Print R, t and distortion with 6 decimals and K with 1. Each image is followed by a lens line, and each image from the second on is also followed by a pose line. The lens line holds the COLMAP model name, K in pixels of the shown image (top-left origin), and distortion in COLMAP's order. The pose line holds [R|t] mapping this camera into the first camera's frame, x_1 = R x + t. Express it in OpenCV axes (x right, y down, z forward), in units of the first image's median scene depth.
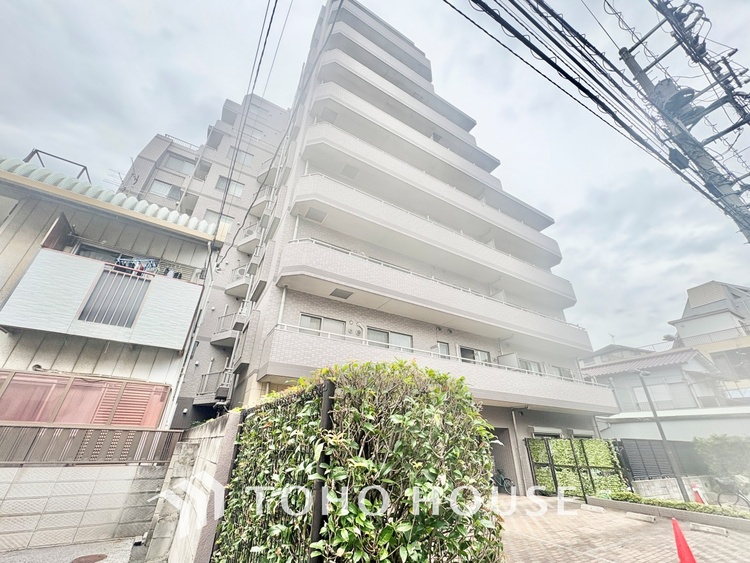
lens RADIAL K [[298.2, 0, 376.0], [0, 298.2, 279.5], [0, 0, 1]] dist [0.000517, -0.001222]
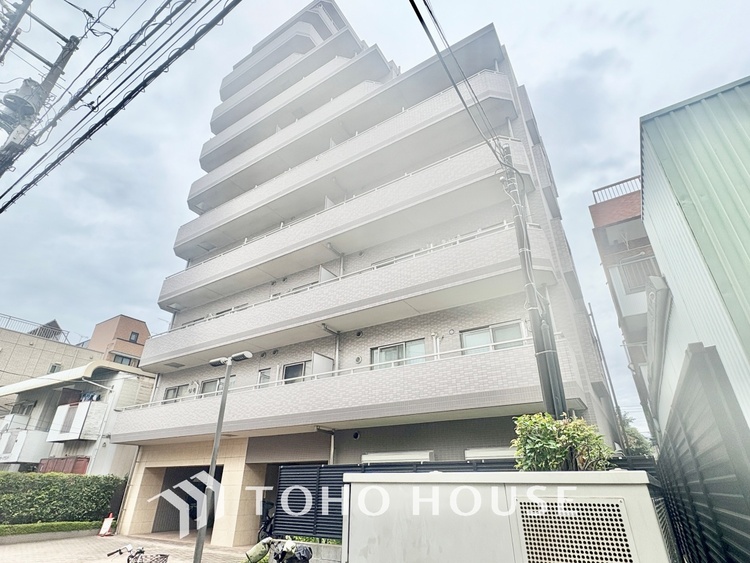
lens RADIAL K [[387.0, 0, 379.1], [0, 387.0, 283.3], [0, 0, 1]] dist [-0.002698, 0.001270]
pose [[0.460106, -0.429537, -0.777046, 1.494751], [0.416148, 0.877430, -0.238618, 0.436301], [0.784298, -0.213576, 0.582461, 0.714642]]
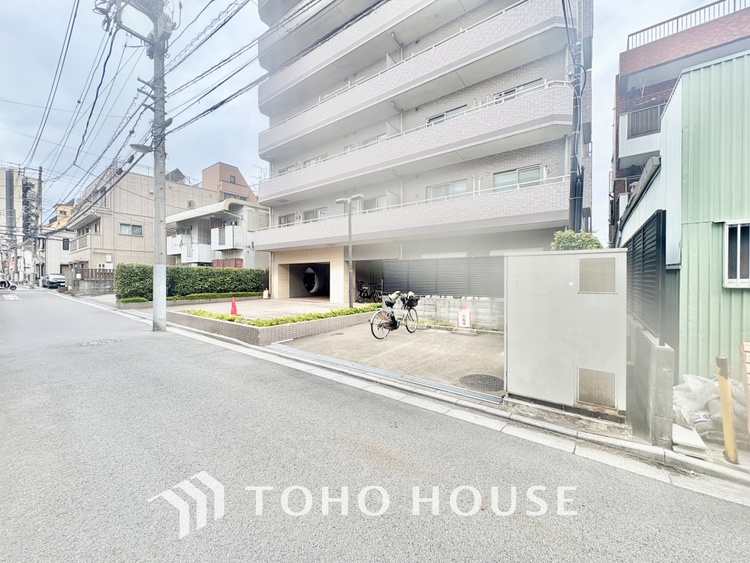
lens RADIAL K [[298.2, 0, 375.3], [0, 298.2, 280.4], [0, 0, 1]] dist [0.000517, -0.001222]
pose [[0.392597, -0.012670, -0.919623, 1.583739], [0.433538, 0.884393, 0.172897, 0.365626], [0.811118, -0.466571, 0.352703, 0.524845]]
